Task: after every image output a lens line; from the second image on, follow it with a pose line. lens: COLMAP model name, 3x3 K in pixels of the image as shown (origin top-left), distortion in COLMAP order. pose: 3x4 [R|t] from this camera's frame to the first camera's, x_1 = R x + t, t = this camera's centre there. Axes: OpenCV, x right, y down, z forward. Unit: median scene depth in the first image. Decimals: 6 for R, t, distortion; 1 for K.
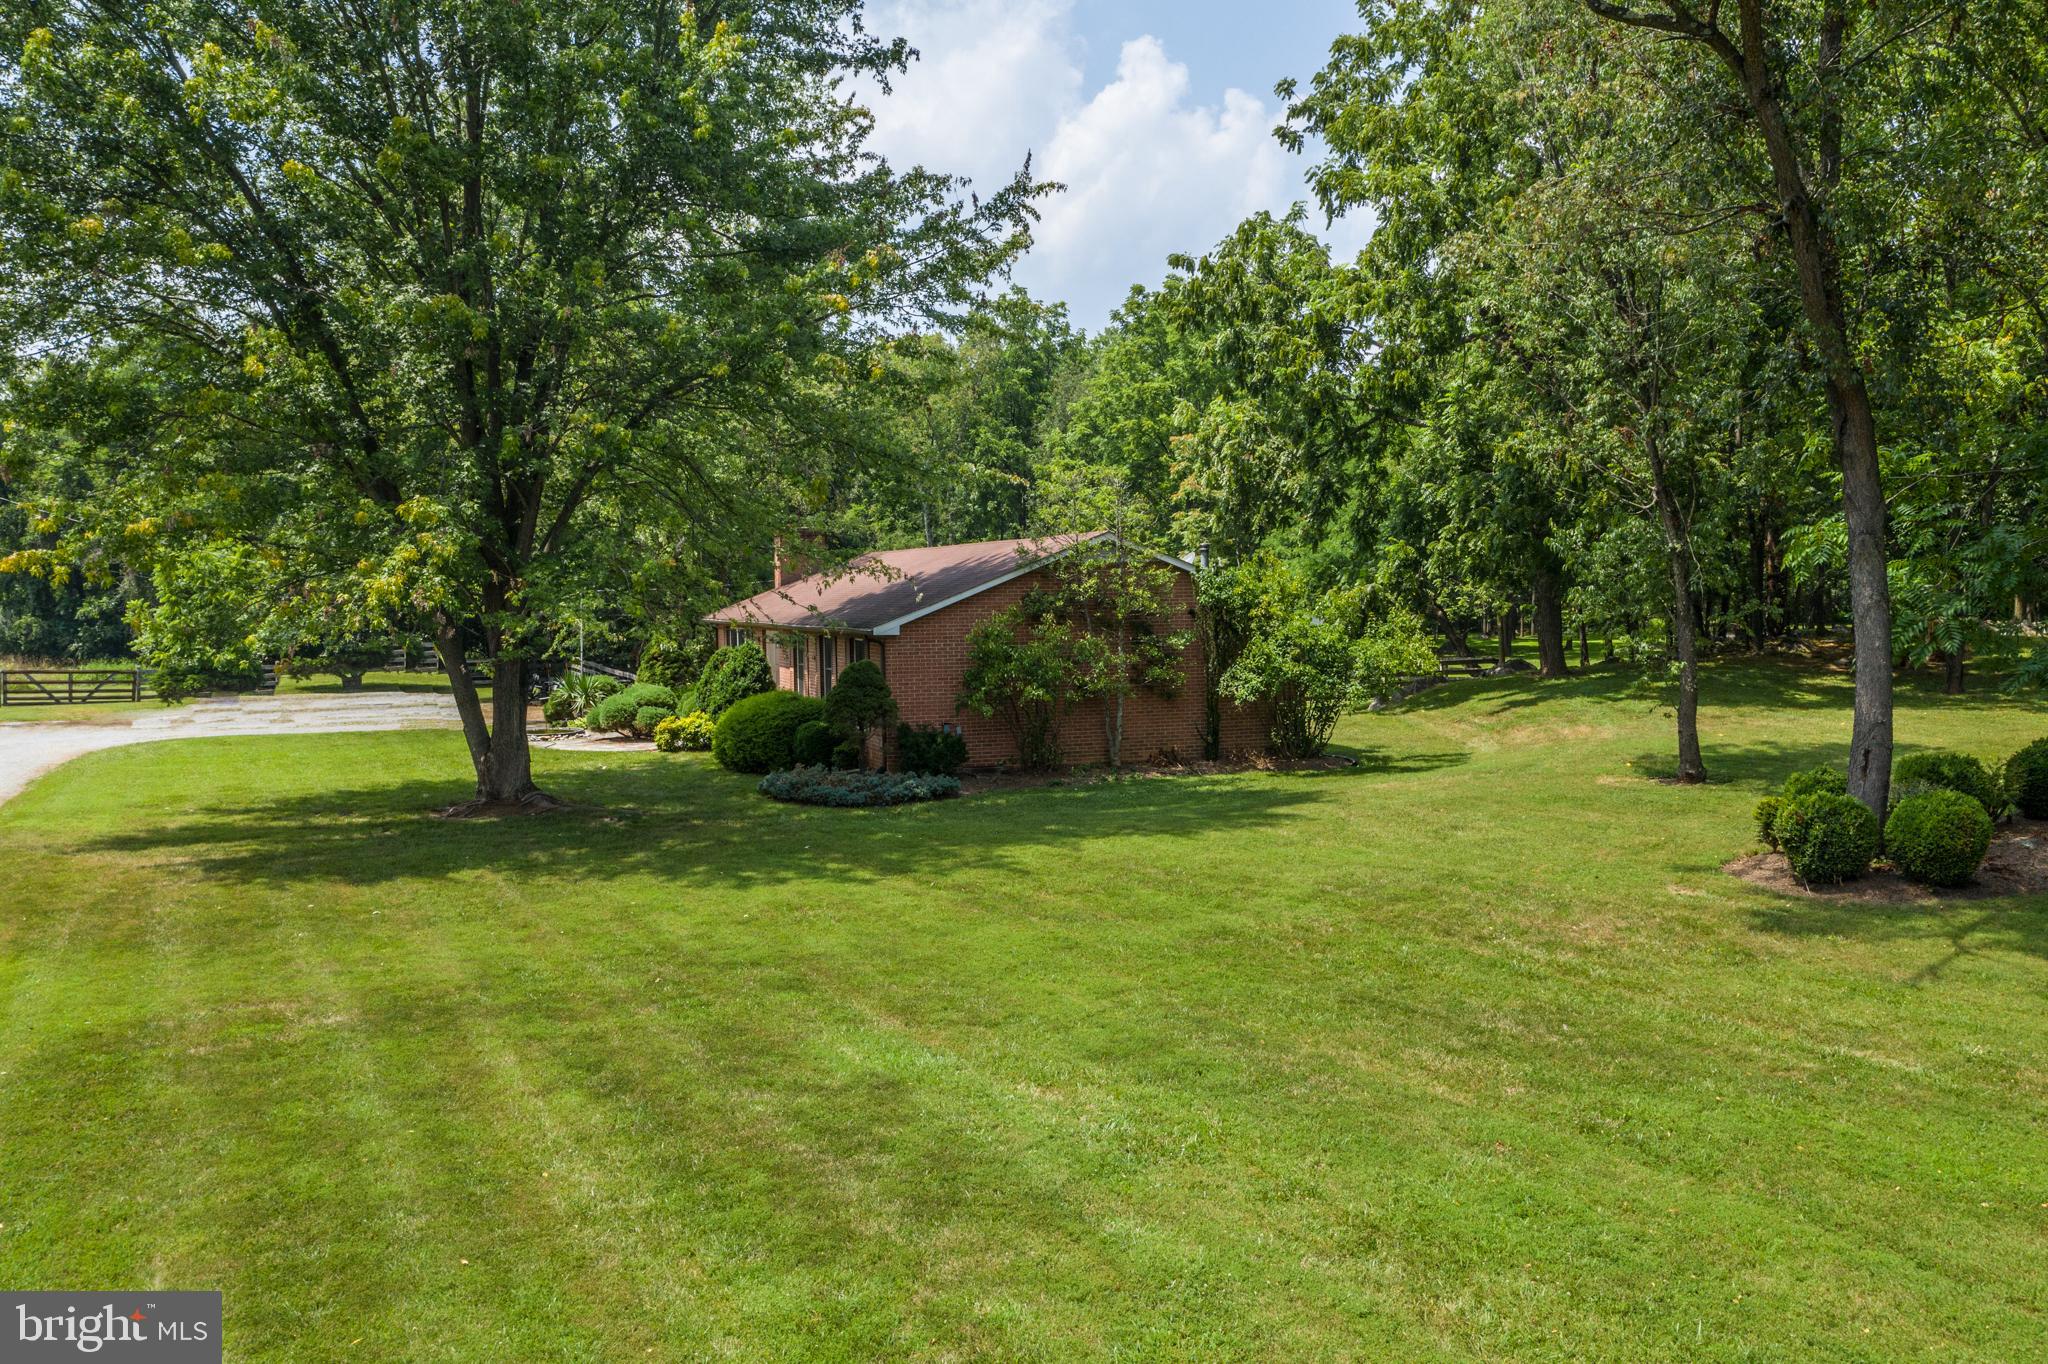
lens RADIAL K [[1602.7, 0, 1029.5], [0, 1602.7, 674.0], [0, 0, 1]] dist [-0.018655, 0.009073]
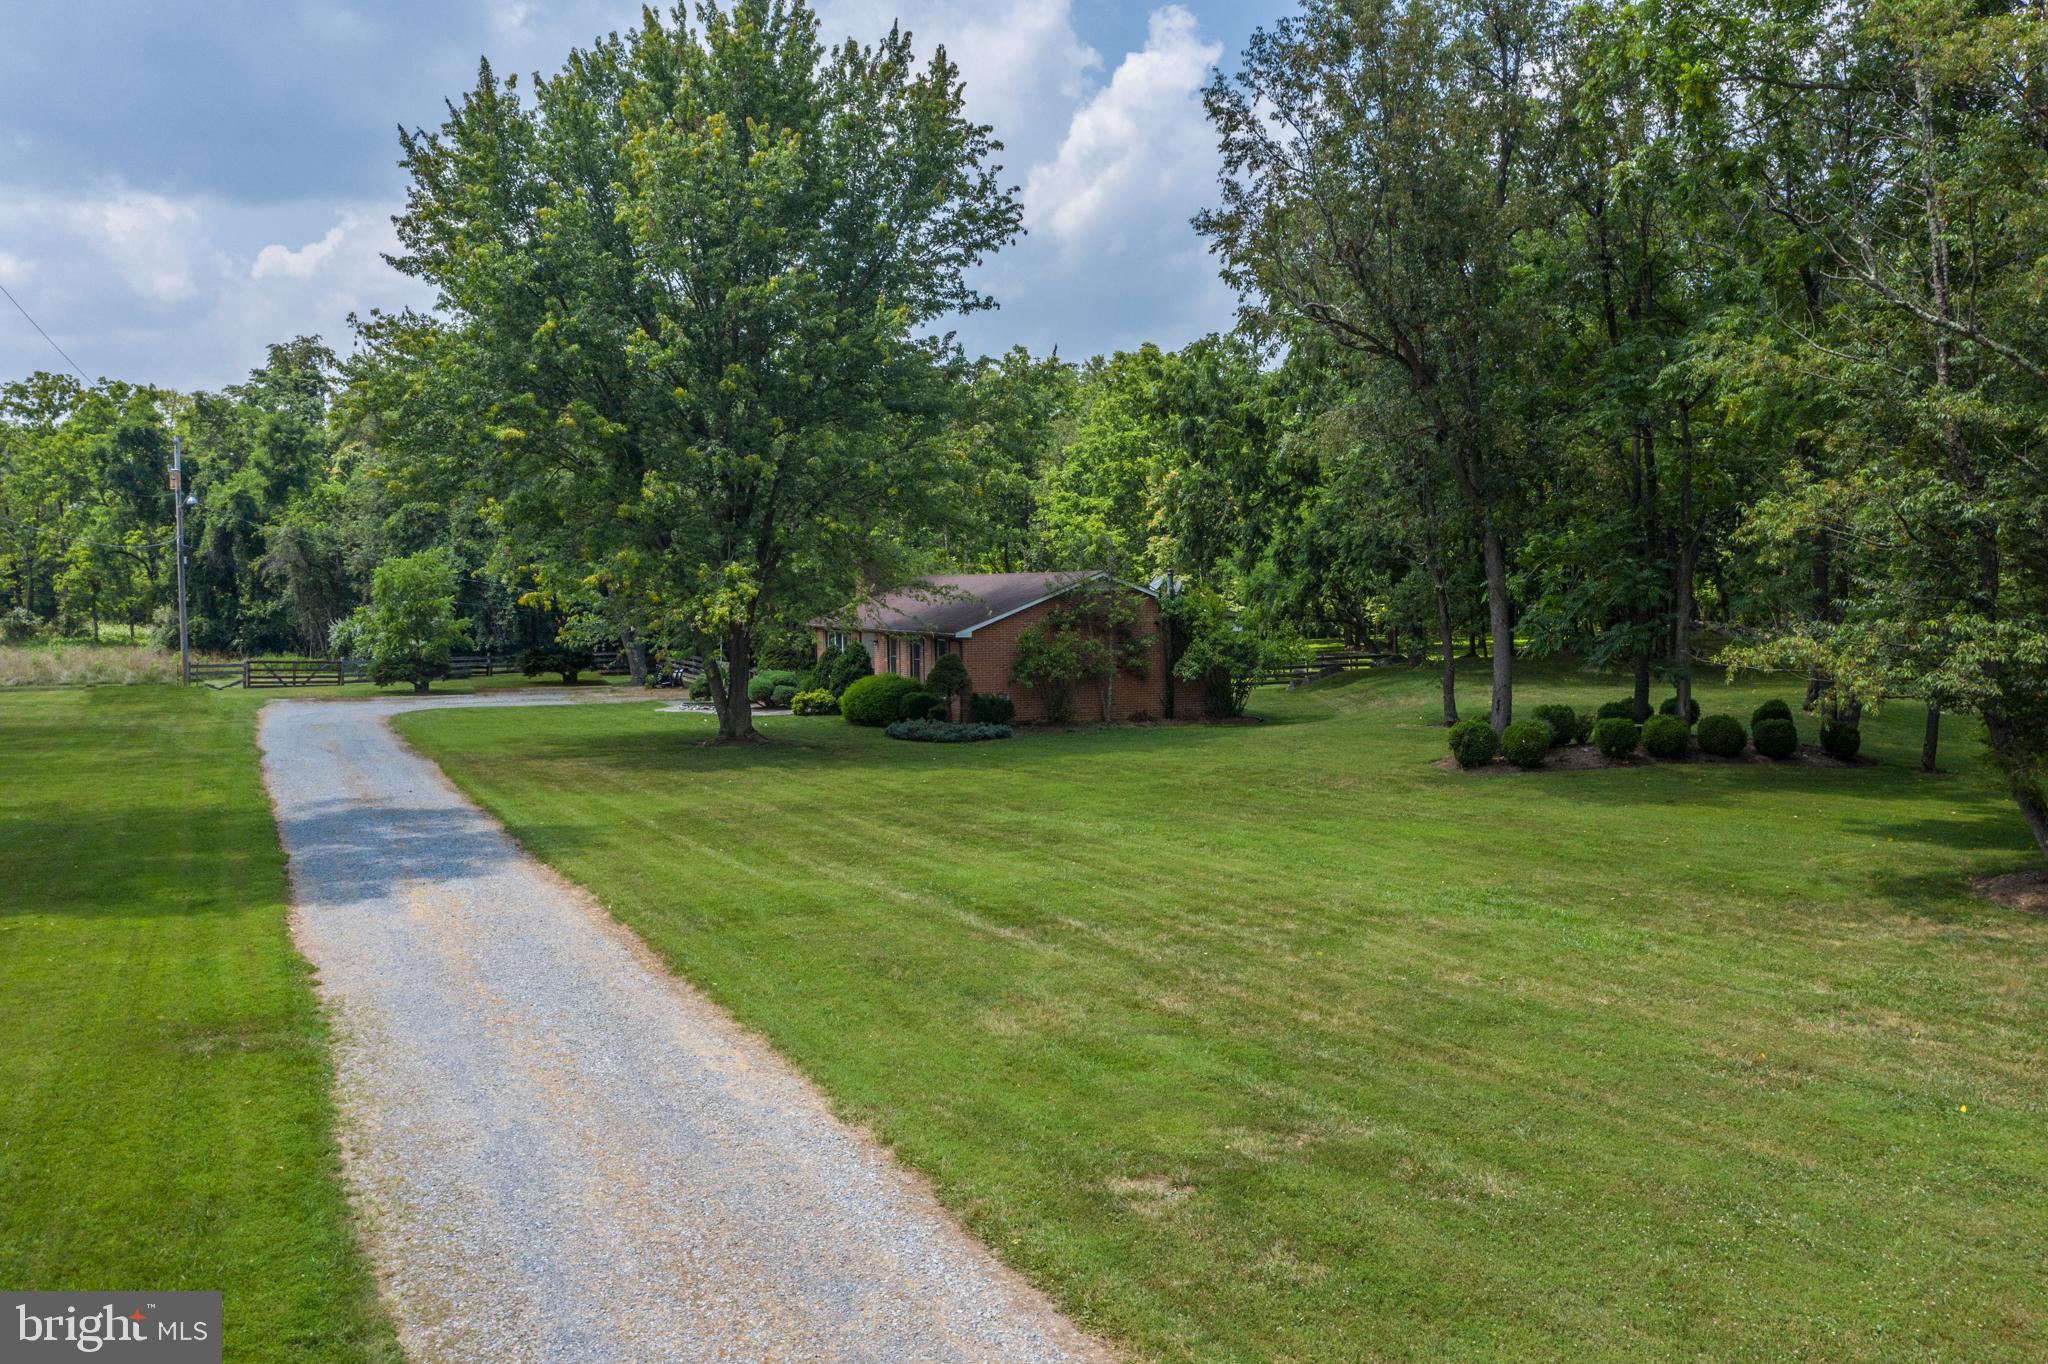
lens RADIAL K [[1602.7, 0, 1017.5], [0, 1602.7, 686.0], [0, 0, 1]] dist [-0.018655, 0.009073]
pose [[0.999982, 0.002258, 0.005539, -0.032655], [-0.002313, 0.999949, 0.009872, 0.006009], [-0.005517, -0.009885, 0.999936, -0.430858]]
